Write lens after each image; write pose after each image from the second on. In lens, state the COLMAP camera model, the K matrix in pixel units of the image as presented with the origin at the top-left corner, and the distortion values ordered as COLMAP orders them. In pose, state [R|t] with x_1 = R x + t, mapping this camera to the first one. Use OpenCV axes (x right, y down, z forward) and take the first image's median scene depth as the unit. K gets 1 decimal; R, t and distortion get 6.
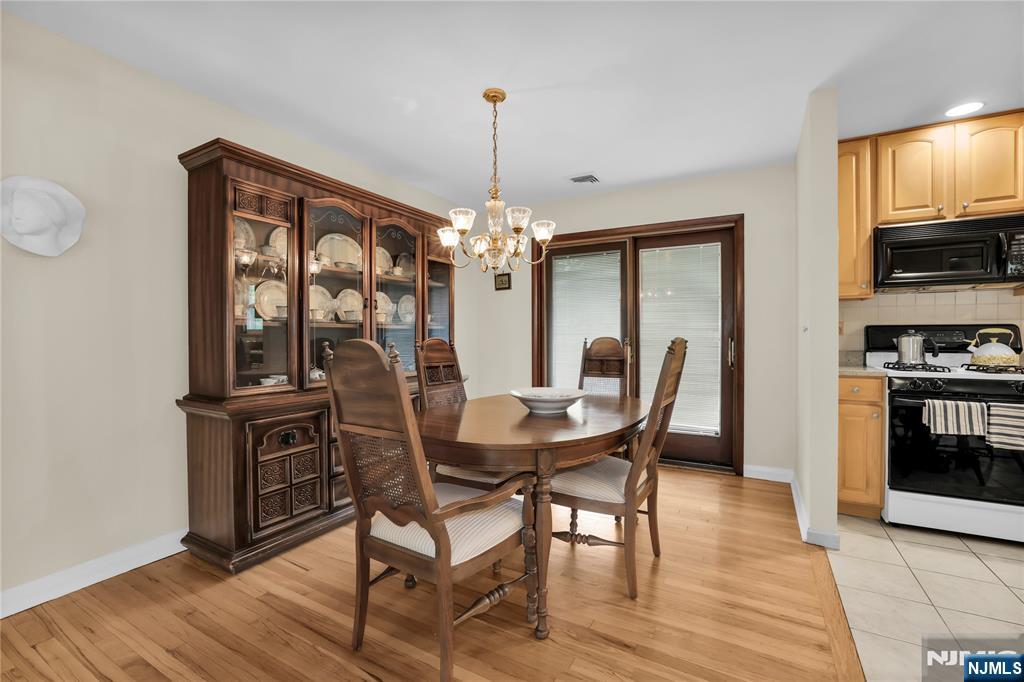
lens RADIAL K [[443.5, 0, 525.0], [0, 443.5, 340.1], [0, 0, 1]] dist [-0.033725, 0.012259]
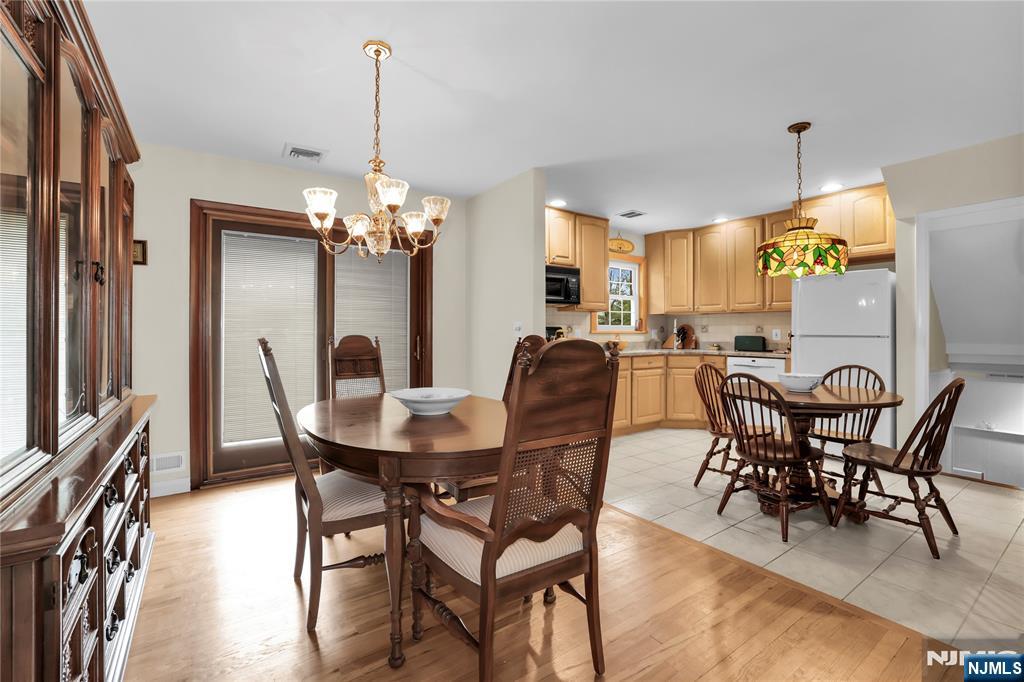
lens RADIAL K [[443.5, 0, 525.7], [0, 443.5, 332.9], [0, 0, 1]] dist [-0.033725, 0.012259]
pose [[0.435437, 0.000421, 0.900219, -0.620505], [0.010642, 0.999928, -0.005615, -0.004273], [-0.900156, 0.012025, 0.435401, 0.341719]]
